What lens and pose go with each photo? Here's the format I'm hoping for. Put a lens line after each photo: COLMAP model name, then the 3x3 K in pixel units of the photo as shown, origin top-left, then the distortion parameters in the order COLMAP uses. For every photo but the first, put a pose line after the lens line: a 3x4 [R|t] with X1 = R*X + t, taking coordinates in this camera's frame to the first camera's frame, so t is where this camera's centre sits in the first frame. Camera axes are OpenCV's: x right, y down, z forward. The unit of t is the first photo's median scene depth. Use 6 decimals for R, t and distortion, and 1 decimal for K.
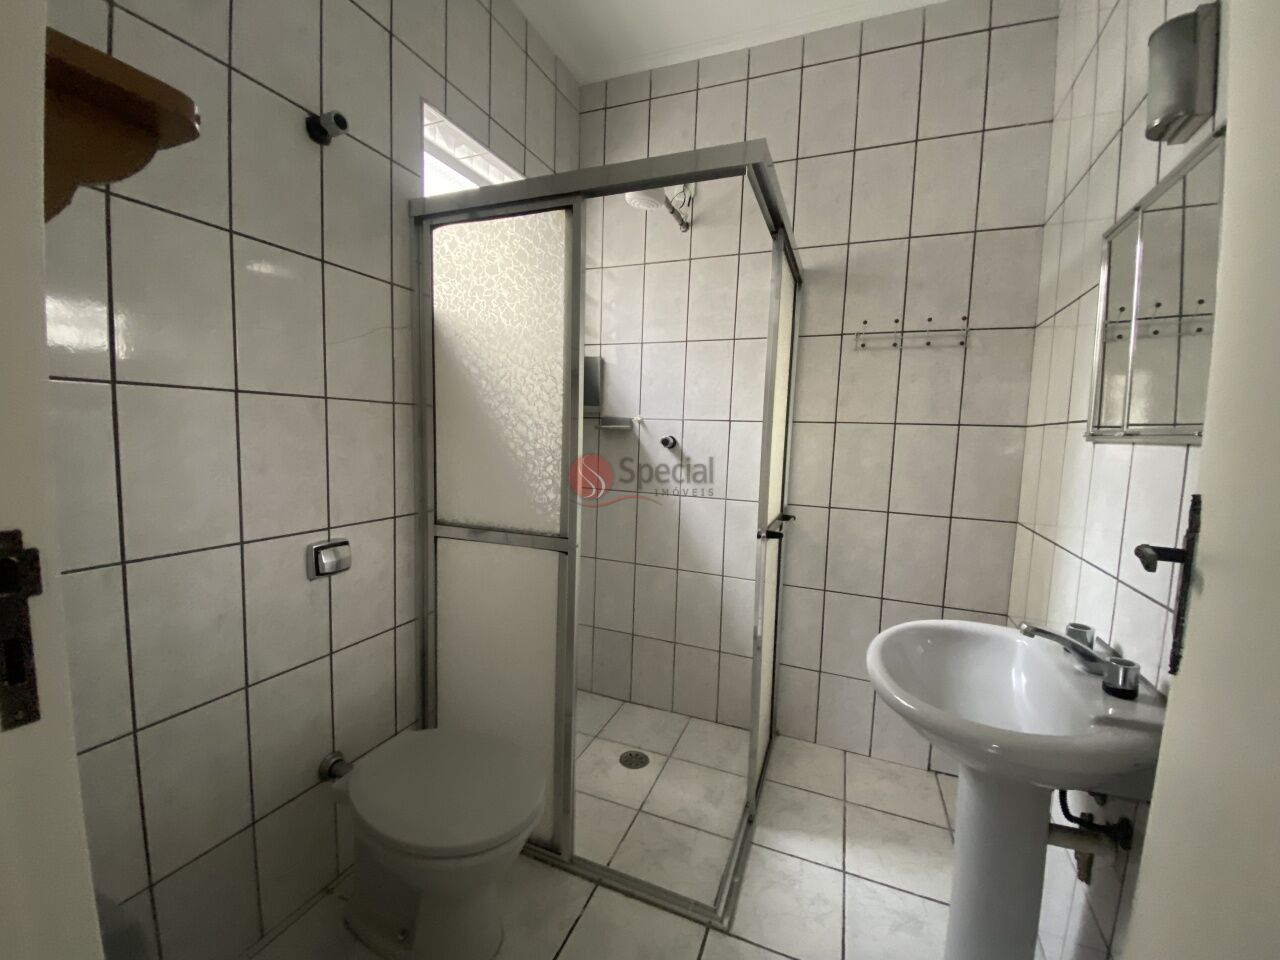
lens RADIAL K [[521.8, 0, 635.1], [0, 521.8, 475.9], [0, 0, 1]] dist [0.015966, -0.016389]
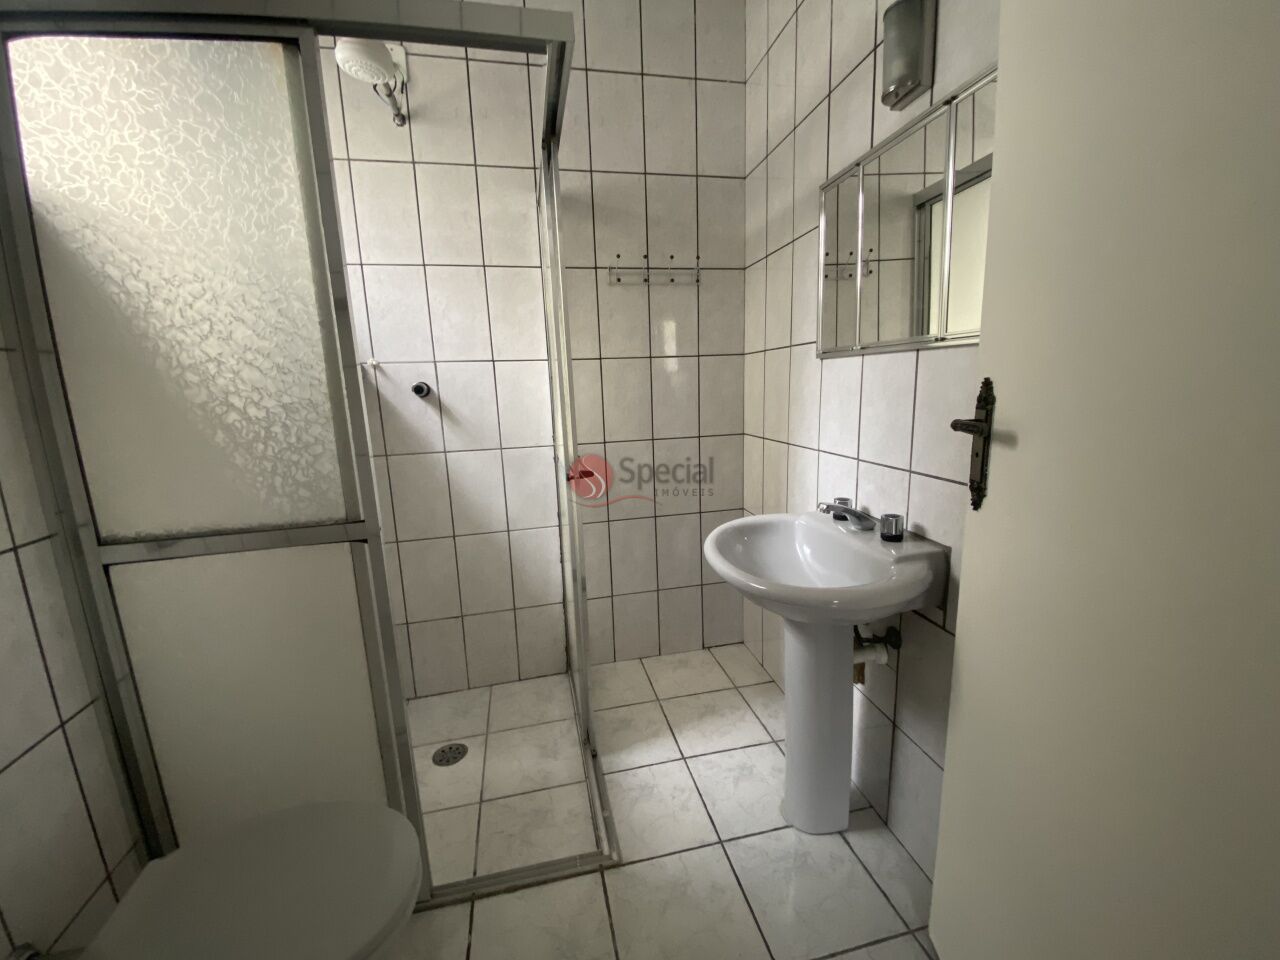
lens RADIAL K [[521.8, 0, 653.3], [0, 521.8, 475.0], [0, 0, 1]] dist [0.015966, -0.016389]
pose [[0.818660, -0.163958, 0.550376, -0.182288], [0.111533, 0.985523, 0.127689, 0.005879], [-0.563344, -0.043149, 0.825095, 0.140804]]
